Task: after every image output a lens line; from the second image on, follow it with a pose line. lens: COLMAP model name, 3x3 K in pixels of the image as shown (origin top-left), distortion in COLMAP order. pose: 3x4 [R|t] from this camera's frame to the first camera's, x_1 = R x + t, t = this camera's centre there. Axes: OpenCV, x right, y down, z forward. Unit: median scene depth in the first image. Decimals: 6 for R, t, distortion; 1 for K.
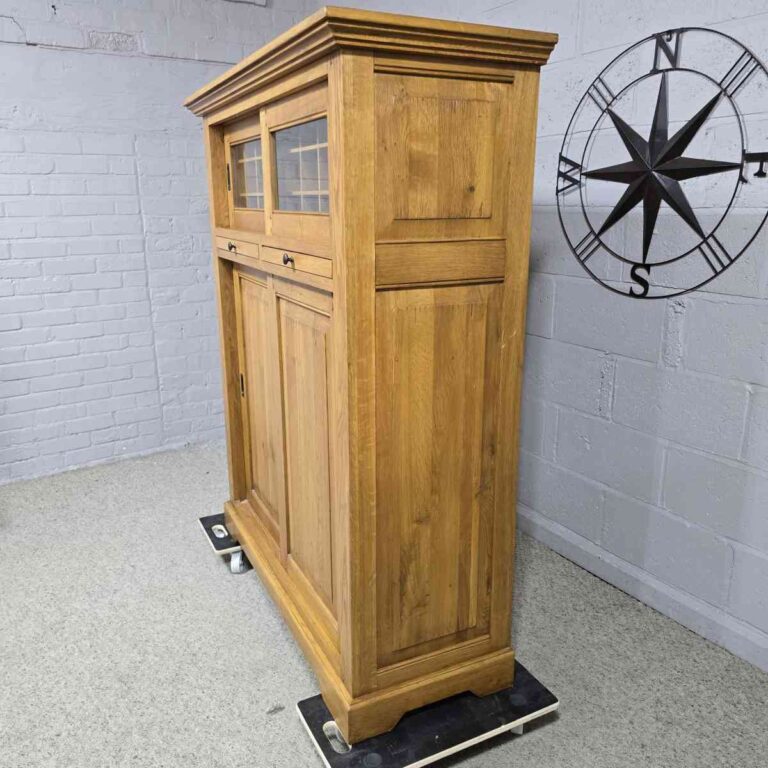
lens RADIAL K [[688.1, 0, 380.5], [0, 688.1, 381.7], [0, 0, 1]] dist [0.056184, -0.061905]
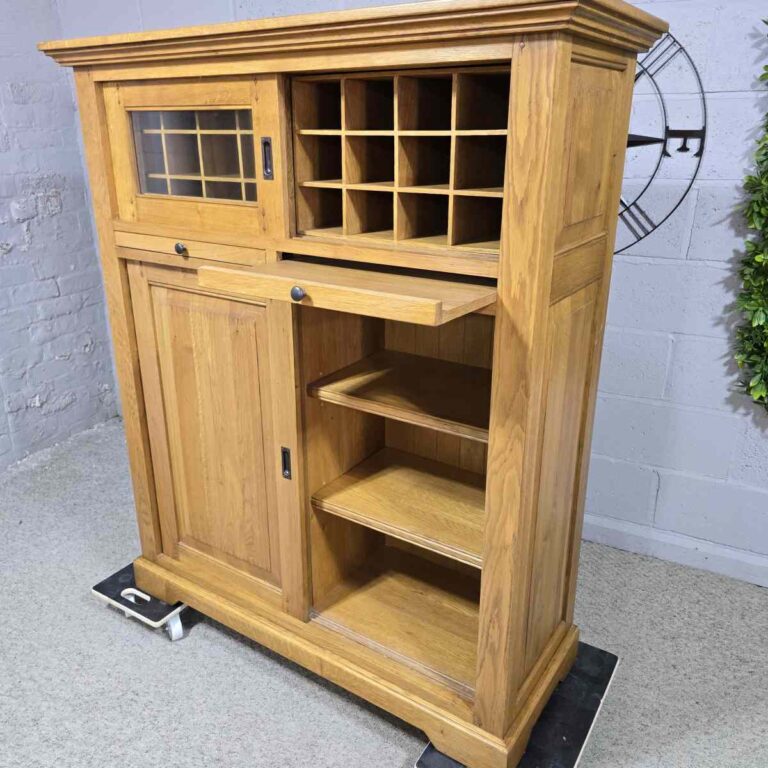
lens RADIAL K [[688.1, 0, 370.6], [0, 688.1, 370.7], [0, 0, 1]] dist [0.056184, -0.061905]
pose [[0.863070, -0.169588, 0.475763, -0.454830], [0.129454, 0.984756, 0.116182, -0.133684], [-0.488213, -0.038684, 0.871867, 0.239731]]
